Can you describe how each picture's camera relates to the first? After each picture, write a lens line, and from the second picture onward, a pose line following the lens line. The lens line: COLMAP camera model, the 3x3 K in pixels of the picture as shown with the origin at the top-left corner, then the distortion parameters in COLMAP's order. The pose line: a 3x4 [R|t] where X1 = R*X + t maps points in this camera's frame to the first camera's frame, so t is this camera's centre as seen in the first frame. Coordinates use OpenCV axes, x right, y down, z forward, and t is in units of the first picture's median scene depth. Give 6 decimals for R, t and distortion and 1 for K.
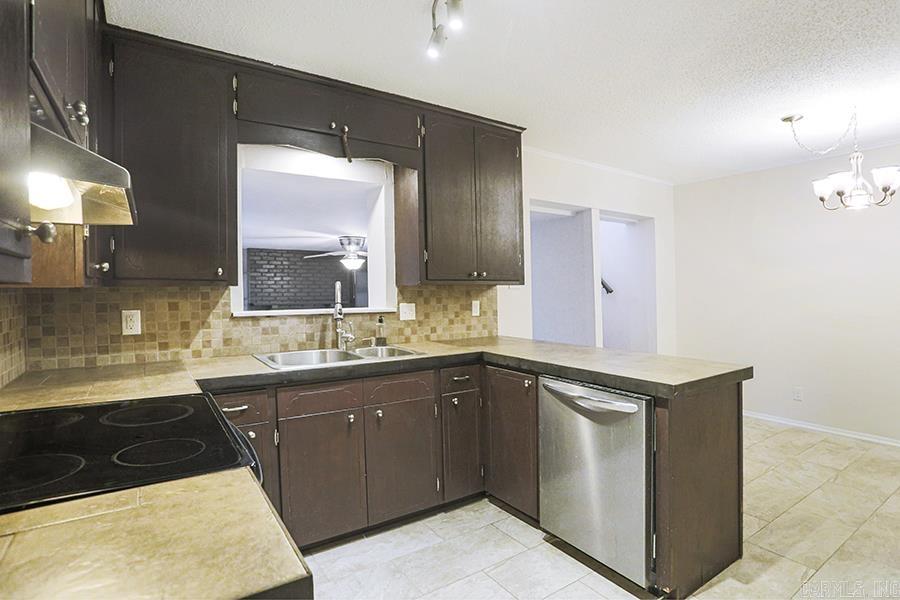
lens RADIAL K [[465.9, 0, 449.2], [0, 465.9, 285.6], [0, 0, 1]] dist [-0.066846, 0.020888]
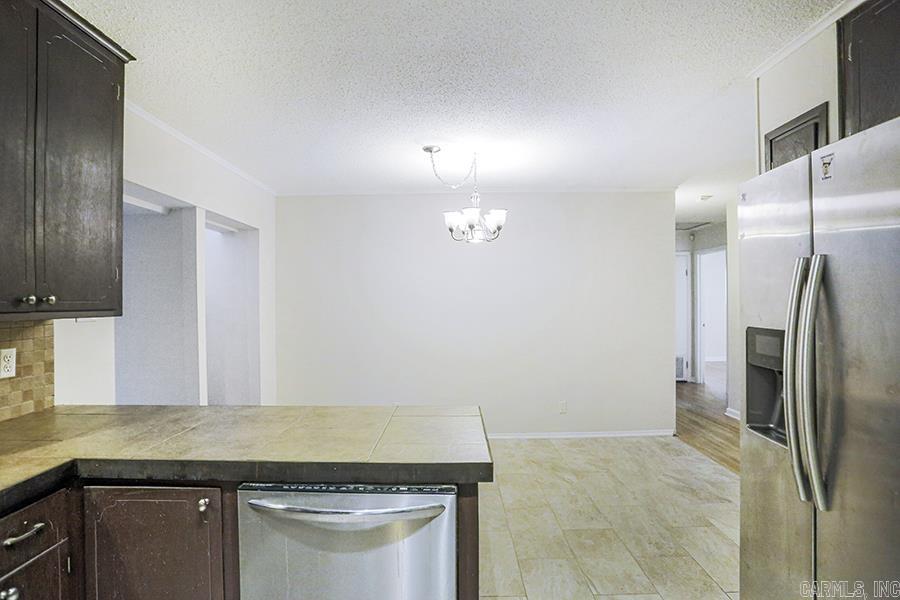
lens RADIAL K [[465.9, 0, 460.0], [0, 465.9, 288.3], [0, 0, 1]] dist [-0.066846, 0.020888]
pose [[0.559796, 0.018499, 0.828424, -0.081108], [0.005597, 0.999644, -0.026104, -0.021078], [-0.828612, 0.019250, 0.559493, 0.341983]]
